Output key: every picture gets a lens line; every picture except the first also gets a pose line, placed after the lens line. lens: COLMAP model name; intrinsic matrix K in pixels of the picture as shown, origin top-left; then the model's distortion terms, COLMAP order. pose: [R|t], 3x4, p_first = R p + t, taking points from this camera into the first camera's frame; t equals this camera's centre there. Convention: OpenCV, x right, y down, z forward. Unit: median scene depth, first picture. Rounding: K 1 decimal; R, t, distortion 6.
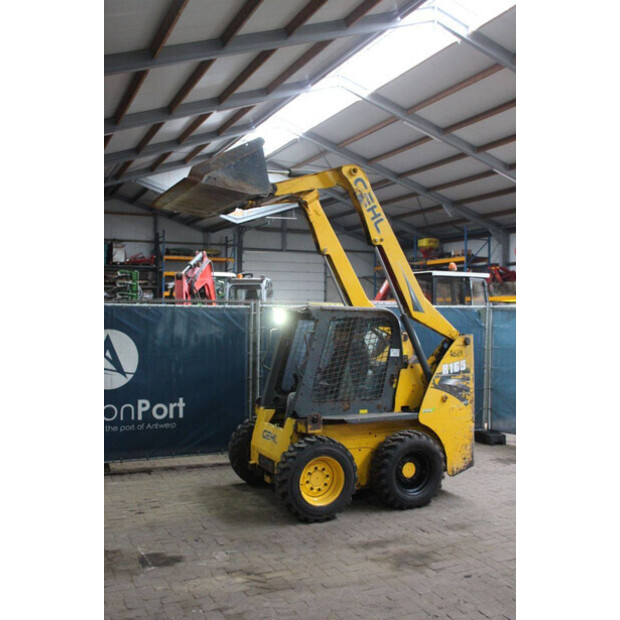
lens RADIAL K [[645.5, 0, 312.7], [0, 645.5, 310.5], [0, 0, 1]] dist [-0.062871, 0.000000]
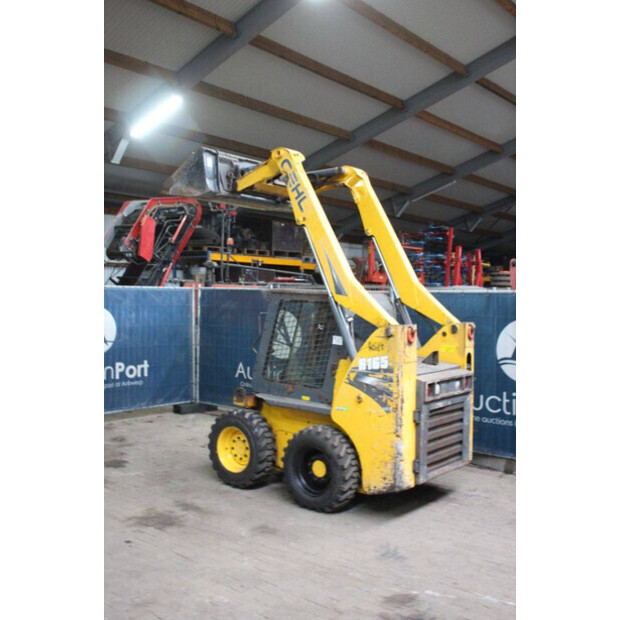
lens RADIAL K [[645.5, 0, 310.8], [0, 645.5, 312.8], [0, 0, 1]] dist [-0.062871, 0.000000]
pose [[0.427151, 0.026535, -0.903791, 0.973209], [-0.015082, 0.999639, 0.022221, 0.007318], [0.904054, 0.004140, 0.427398, 0.605375]]
